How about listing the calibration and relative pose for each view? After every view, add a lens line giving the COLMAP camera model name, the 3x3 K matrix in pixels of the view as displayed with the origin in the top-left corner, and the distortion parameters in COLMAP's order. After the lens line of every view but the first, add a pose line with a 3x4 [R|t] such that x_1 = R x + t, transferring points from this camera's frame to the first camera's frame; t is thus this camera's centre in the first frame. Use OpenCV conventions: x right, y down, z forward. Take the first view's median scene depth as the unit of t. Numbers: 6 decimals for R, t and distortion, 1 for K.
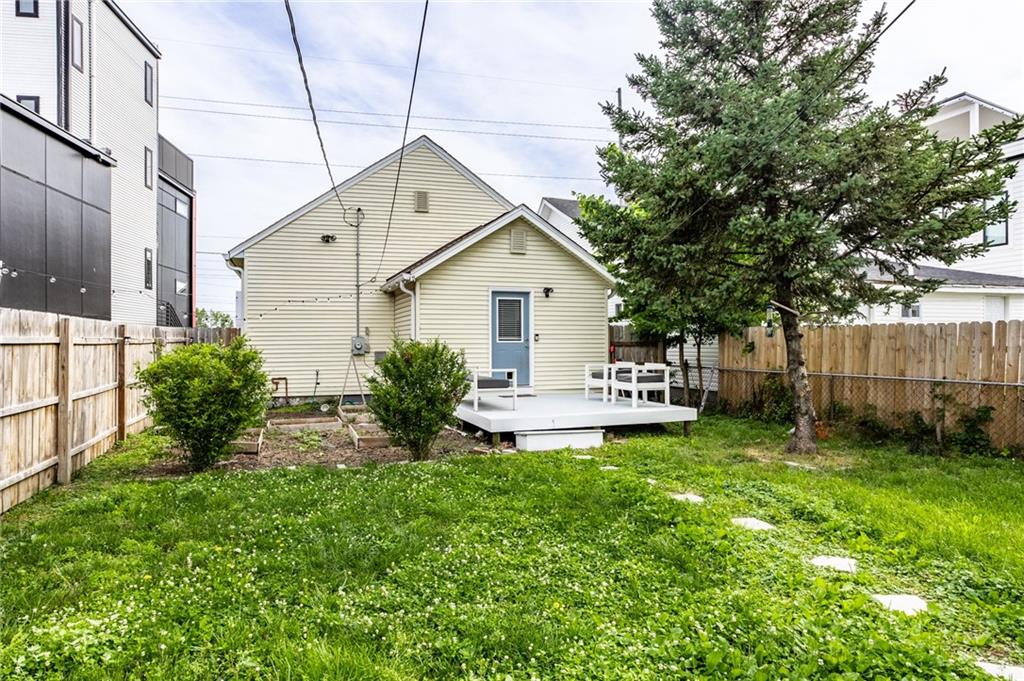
lens RADIAL K [[637.9, 0, 508.2], [0, 637.9, 345.8], [0, 0, 1]] dist [-0.034546, 0.015505]
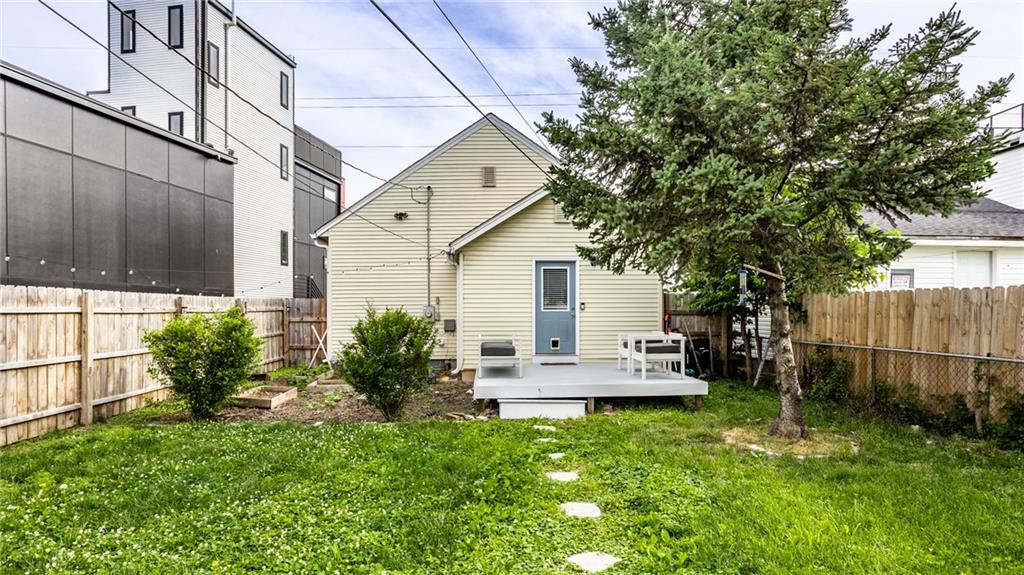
lens RADIAL K [[615.1, 0, 519.5], [0, 615.1, 317.3], [0, 0, 1]] dist [-0.034325, 0.012075]
pose [[0.957054, 0.002082, -0.289901, 0.238171], [-0.000614, 0.999987, 0.005155, -0.000487], [0.289908, -0.004755, 0.957043, 0.053782]]
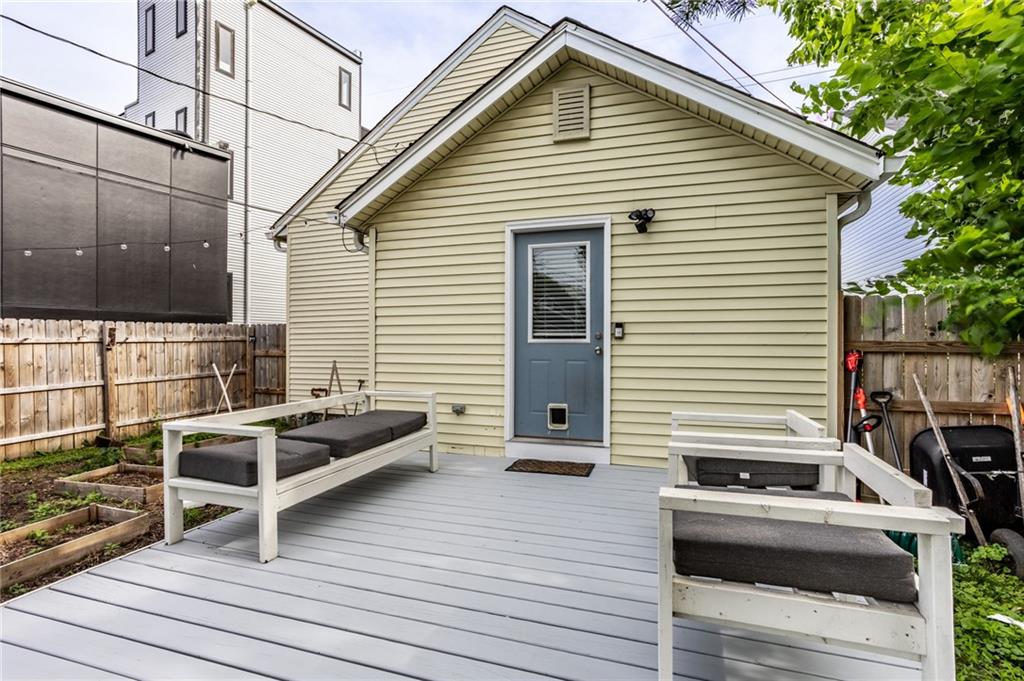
lens RADIAL K [[508.3, 0, 508.5], [0, 508.3, 337.9], [0, 0, 1]] dist [-0.013854, 0.004006]
pose [[0.775080, -0.003605, -0.631853, 0.208832], [-0.003527, 0.999943, -0.010032, -0.005005], [0.631853, 0.010004, 0.775023, 0.720970]]
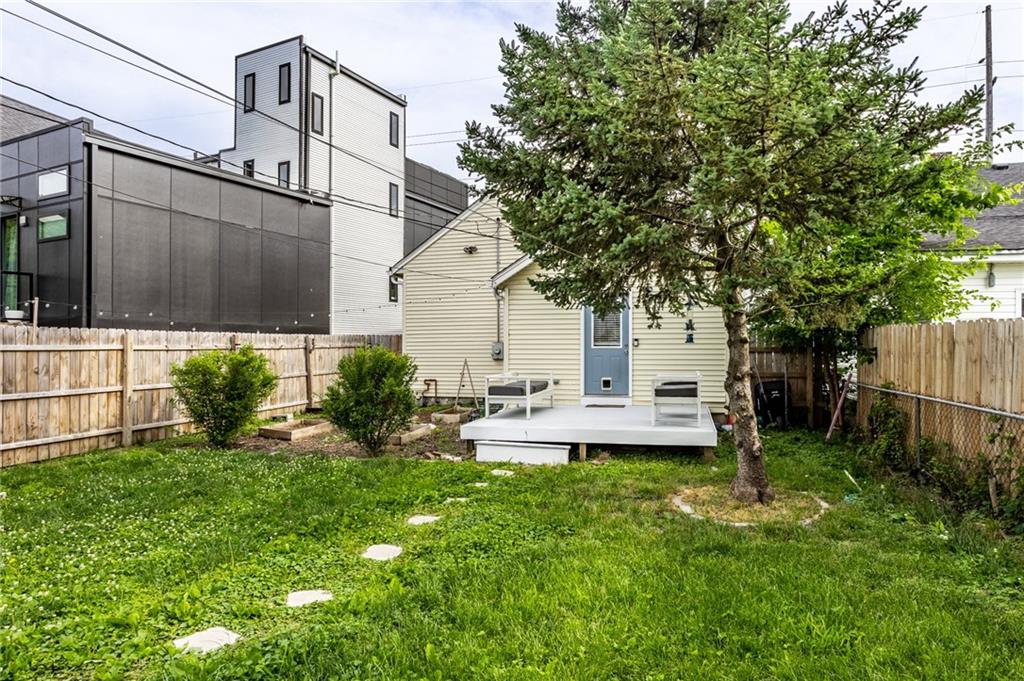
lens RADIAL K [[672.8, 0, 521.1], [0, 672.8, 338.5], [0, 0, 1]] dist [-0.037749, -0.000411]
pose [[0.820703, -0.006855, -0.571314, 0.469135], [-0.001983, 0.999888, -0.014846, -0.004301], [0.571352, 0.013317, 0.820597, 0.138793]]
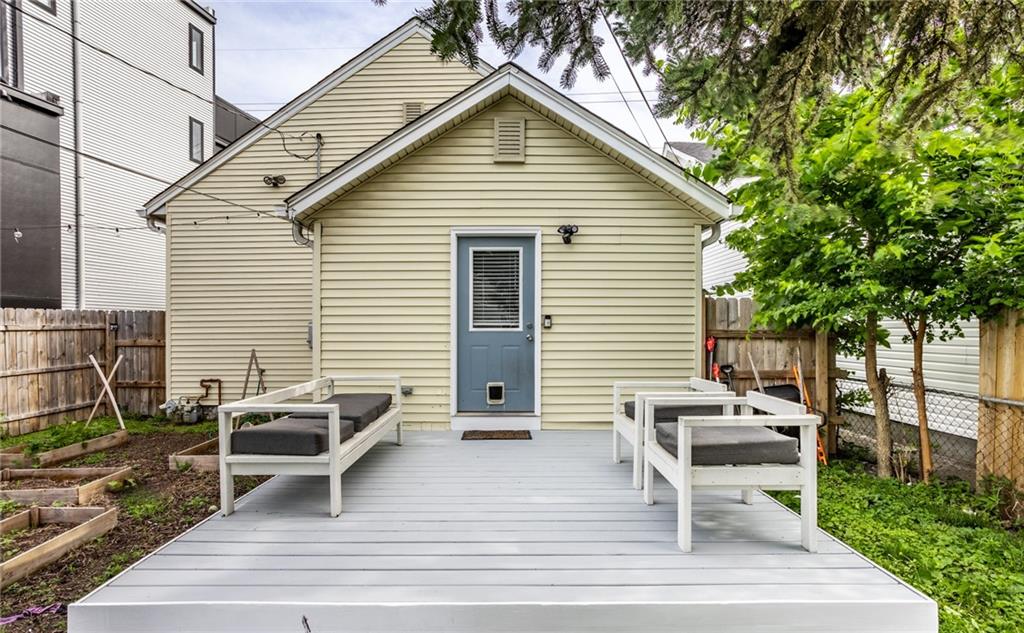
lens RADIAL K [[513.7, 0, 515.6], [0, 513.7, 331.0], [0, 0, 1]] dist [-0.018759, 0.010055]
pose [[0.939189, 0.002174, -0.343394, 0.171512], [-0.001855, 0.999997, 0.001260, -0.006229], [0.343396, -0.000546, 0.939191, 0.619113]]
